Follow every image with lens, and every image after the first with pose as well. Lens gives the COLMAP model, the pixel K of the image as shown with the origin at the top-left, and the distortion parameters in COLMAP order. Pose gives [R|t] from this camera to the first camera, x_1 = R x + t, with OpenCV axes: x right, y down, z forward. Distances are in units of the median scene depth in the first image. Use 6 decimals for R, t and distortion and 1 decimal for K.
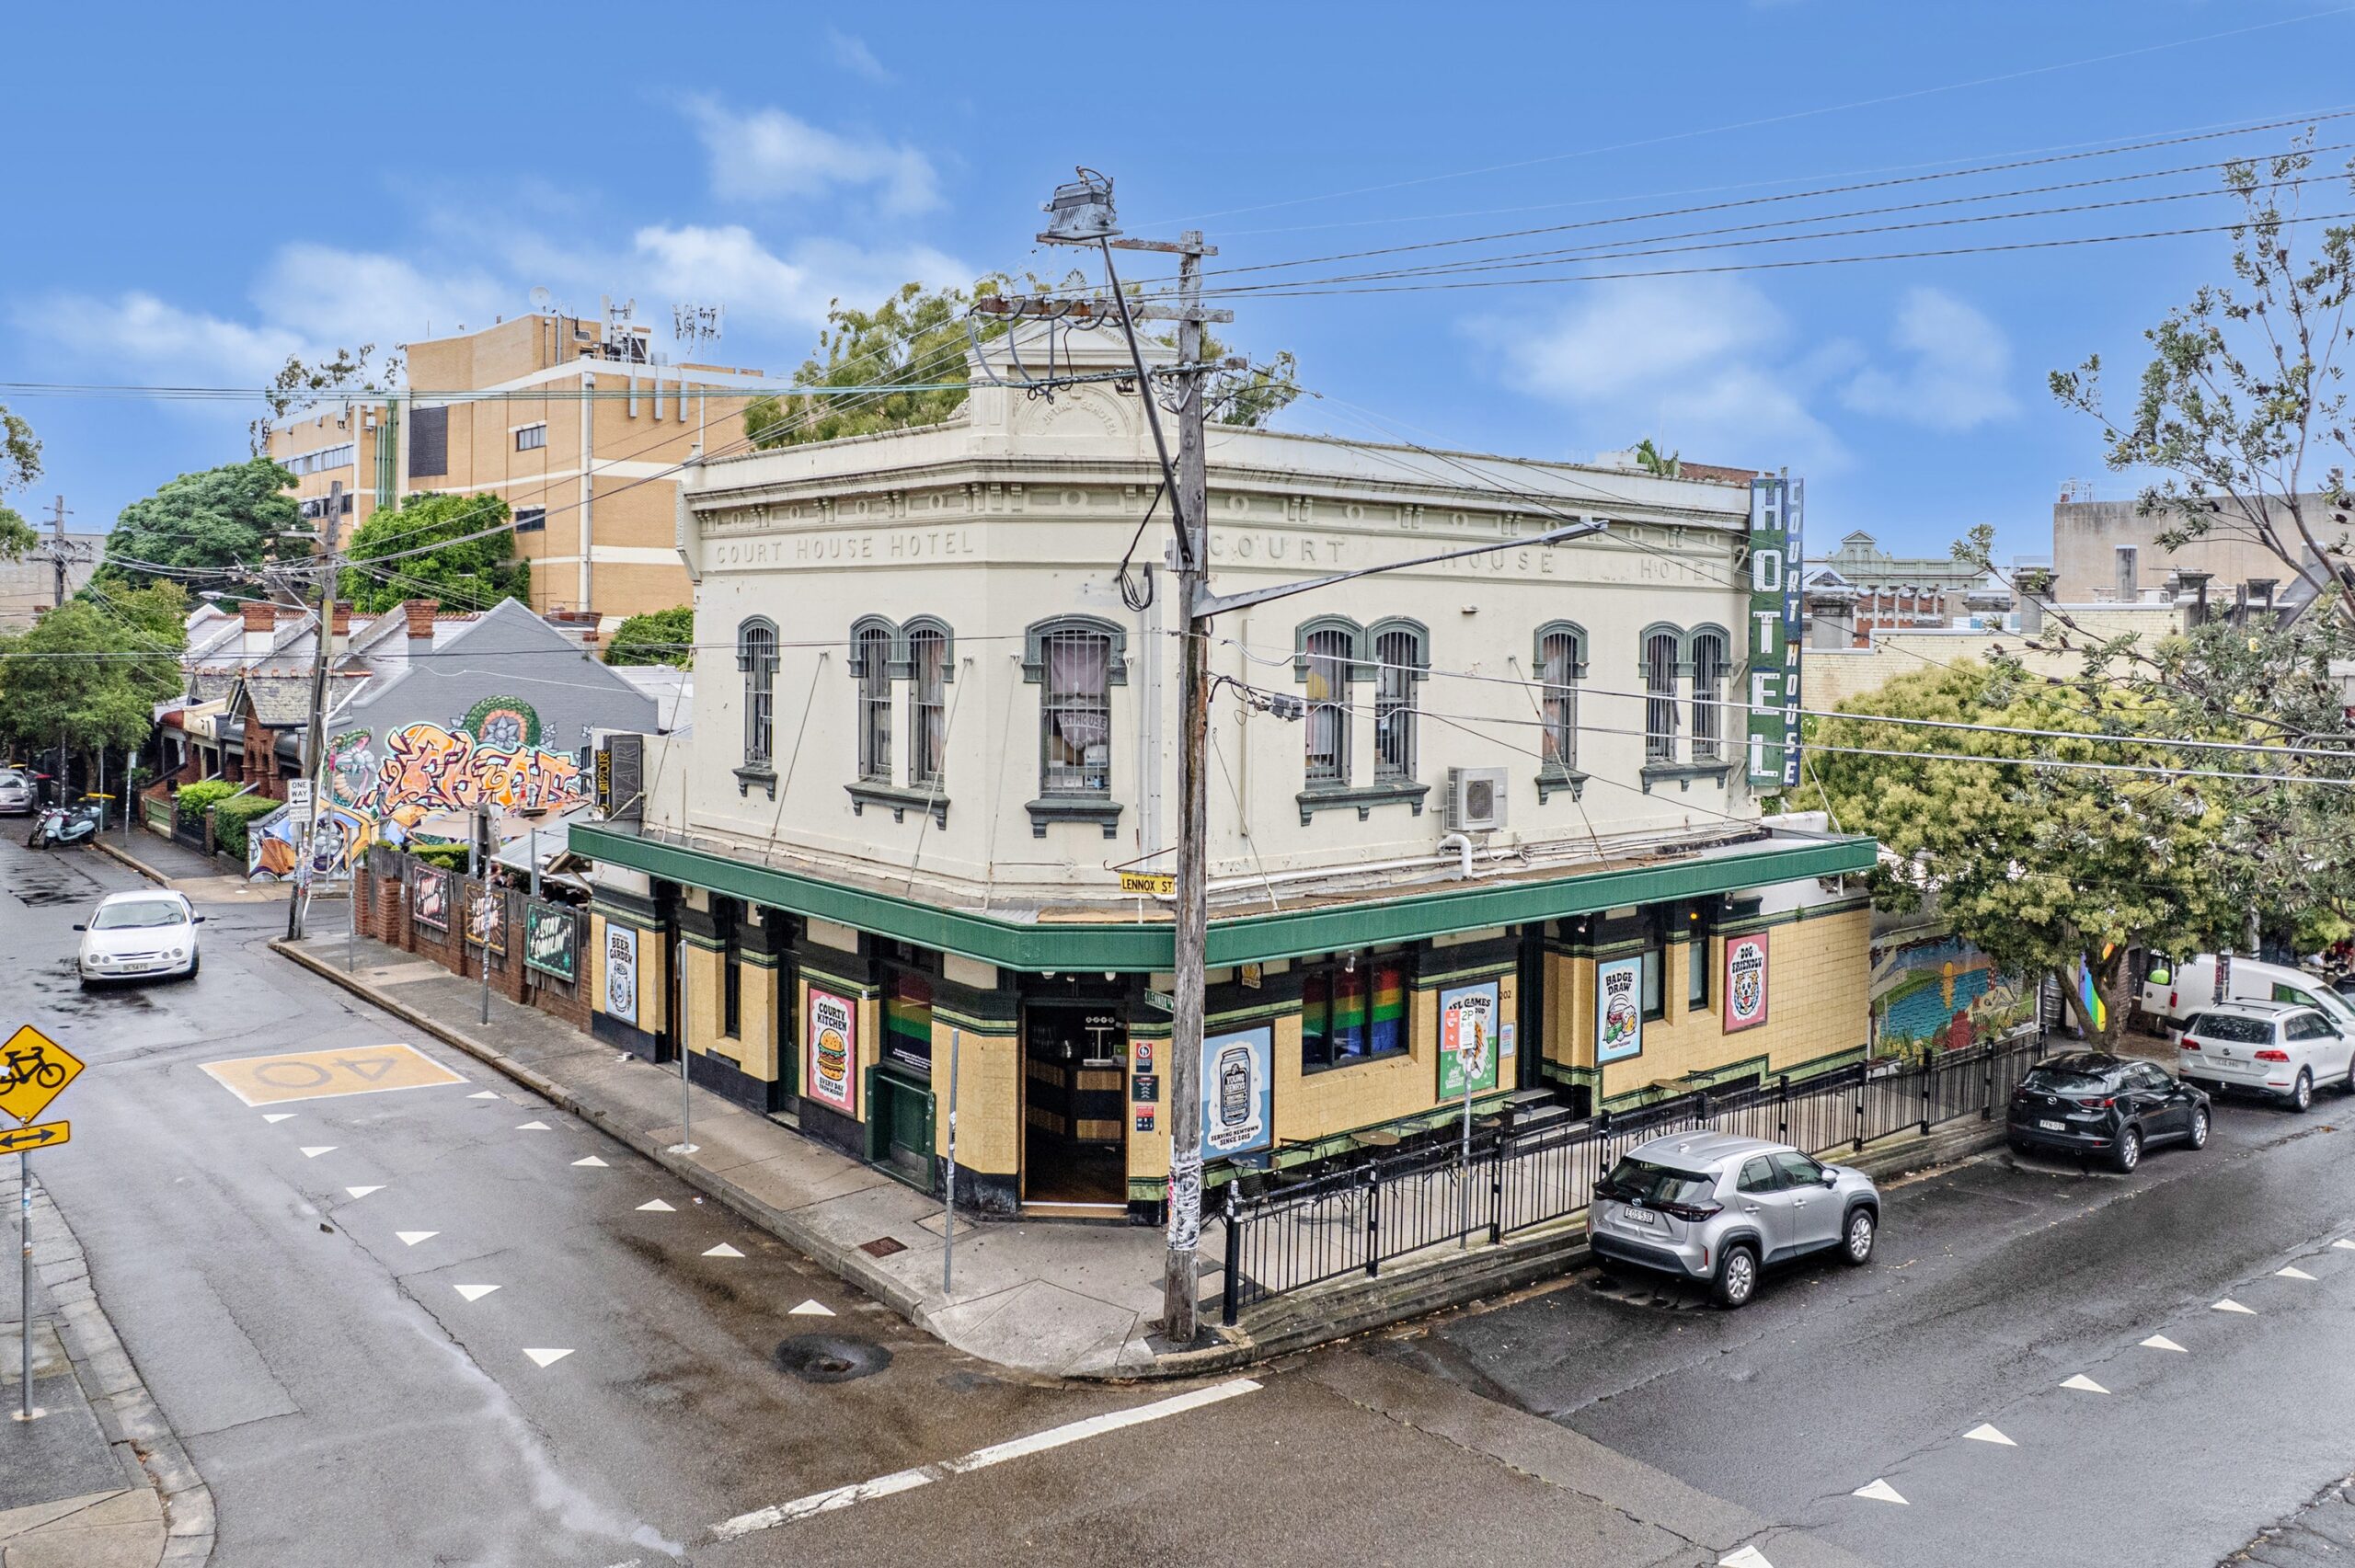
lens RADIAL K [[1790.0, 0, 1213.3], [0, 1790.0, 643.9], [0, 0, 1]] dist [-0.047145, -0.014479]
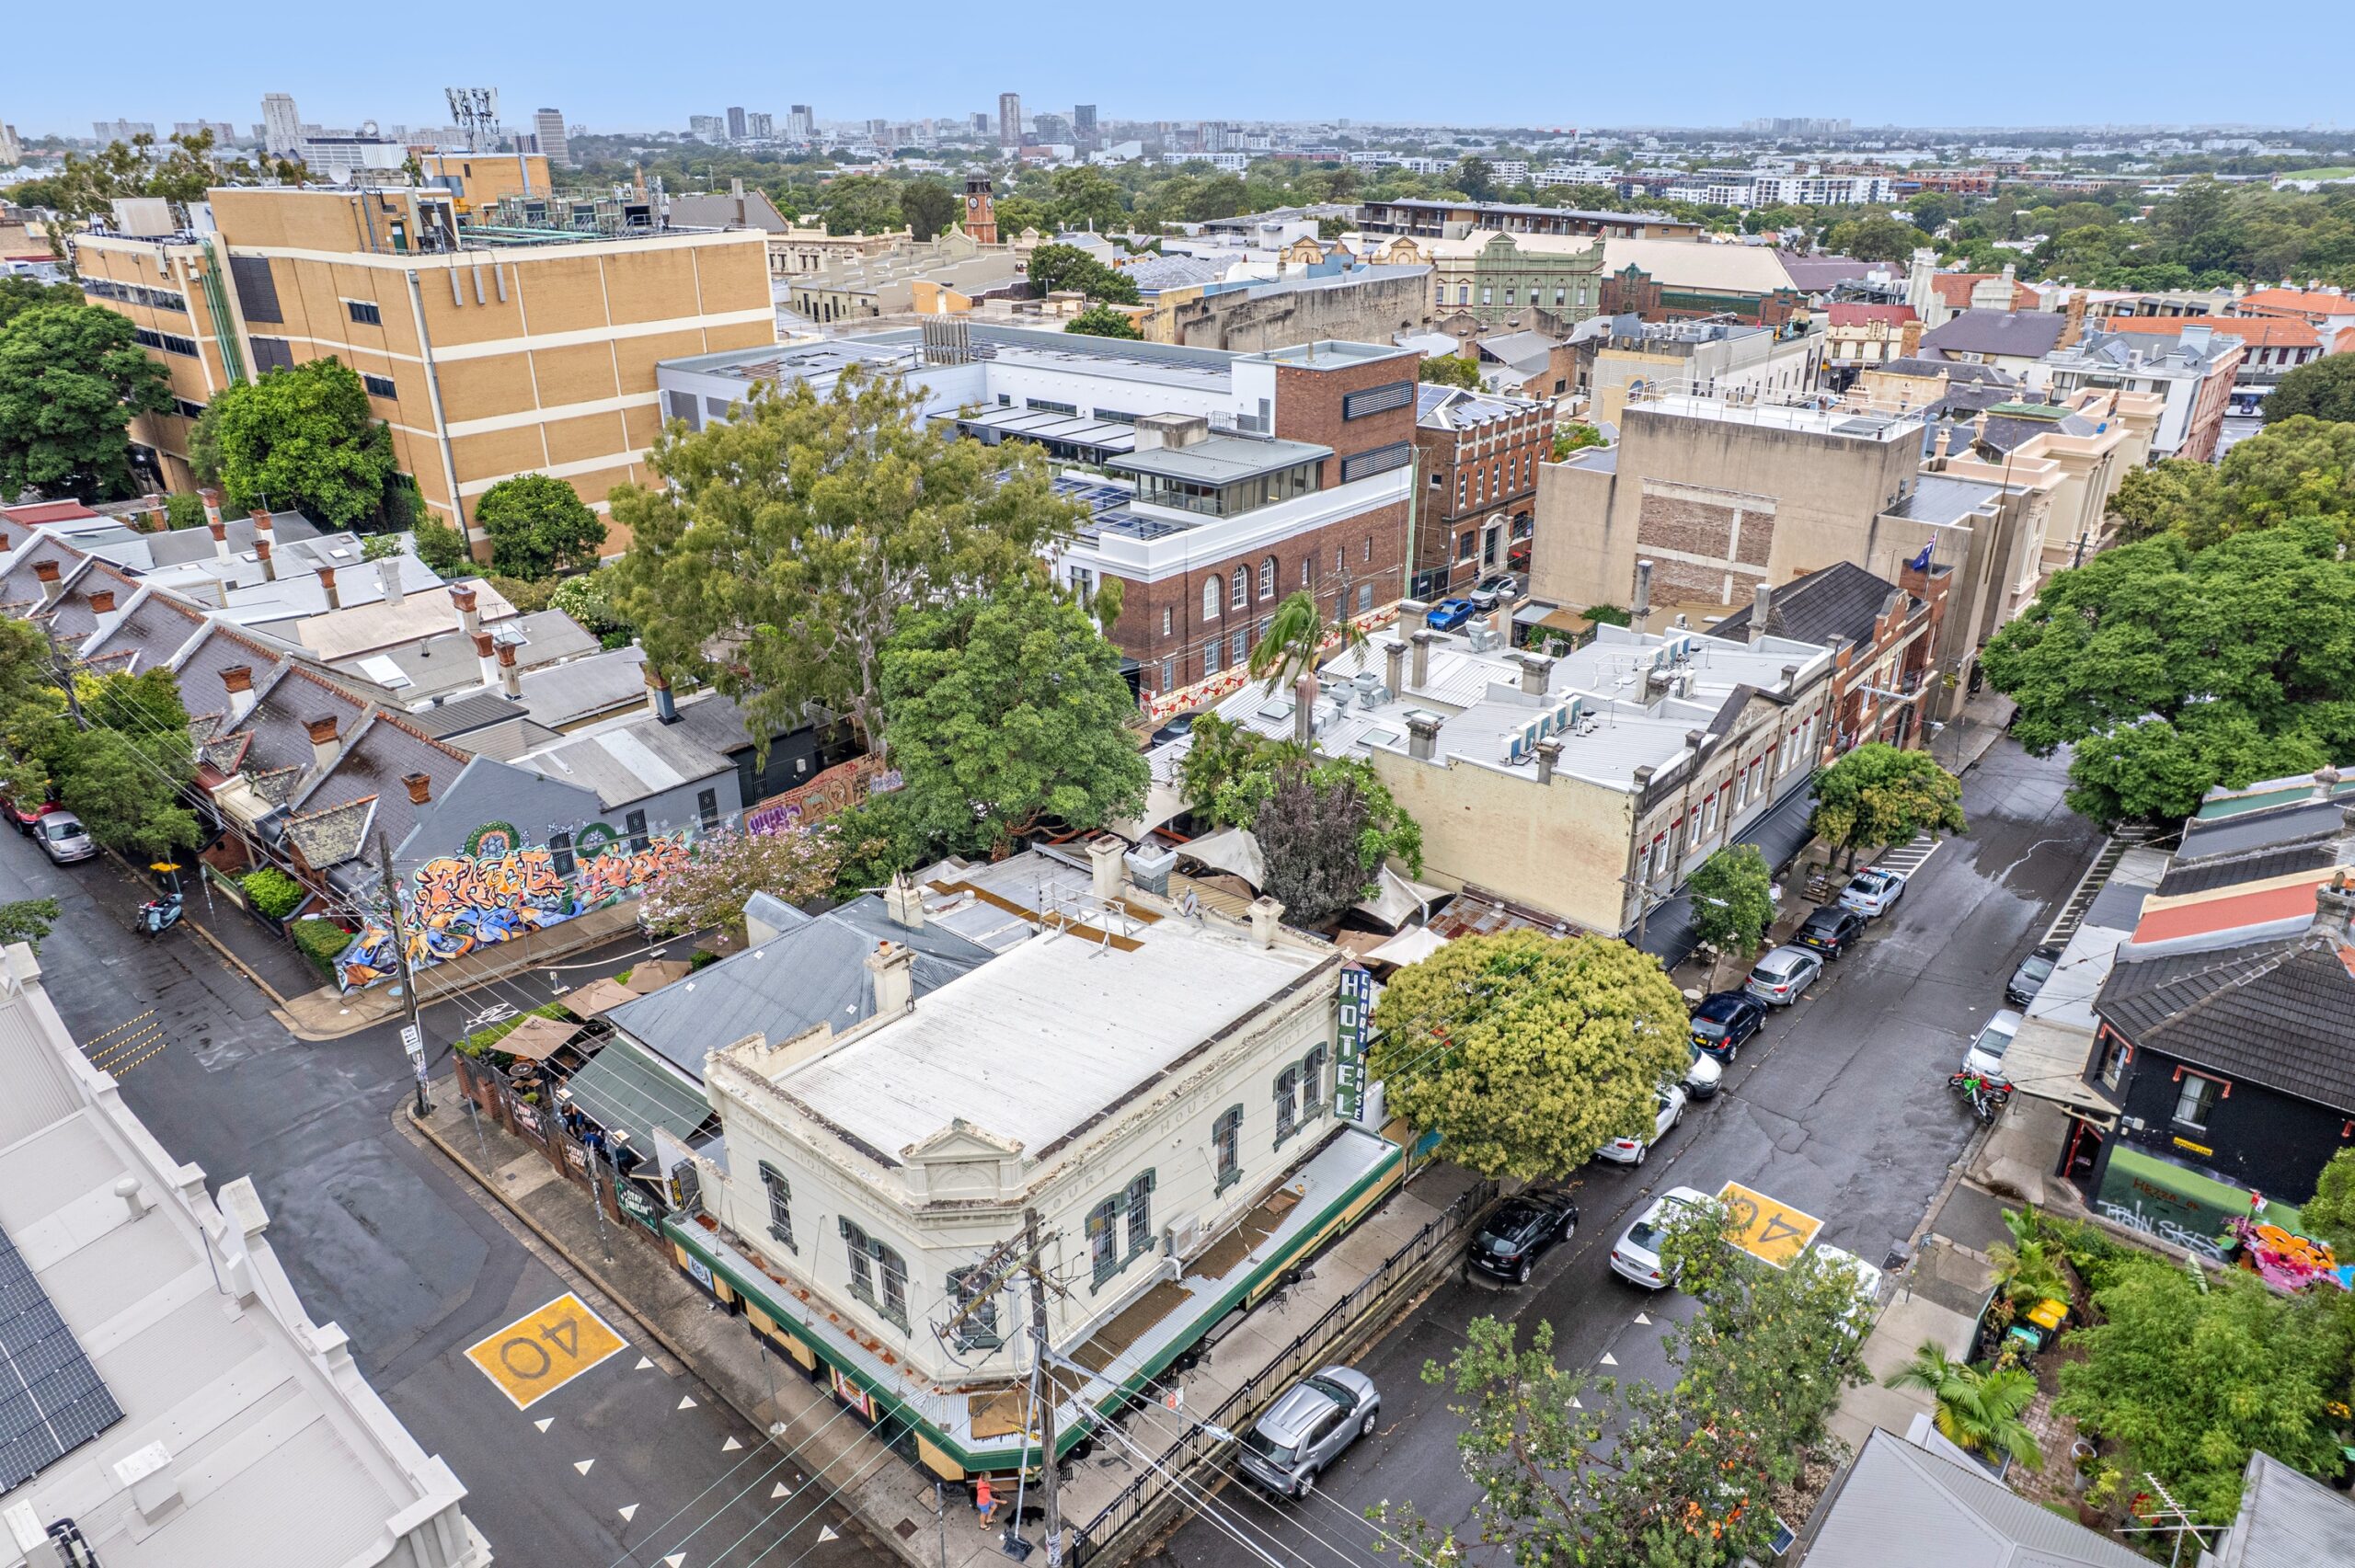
lens RADIAL K [[1491.3, 0, 1178.6], [0, 1491.3, 791.2], [0, 0, 1]] dist [-0.007288, 0.004040]
pose [[0.990682, -0.073854, 0.114433, -0.002010], [0.020597, 0.911790, 0.410140, -0.907271], [-0.134629, -0.403961, 0.904815, -0.215874]]
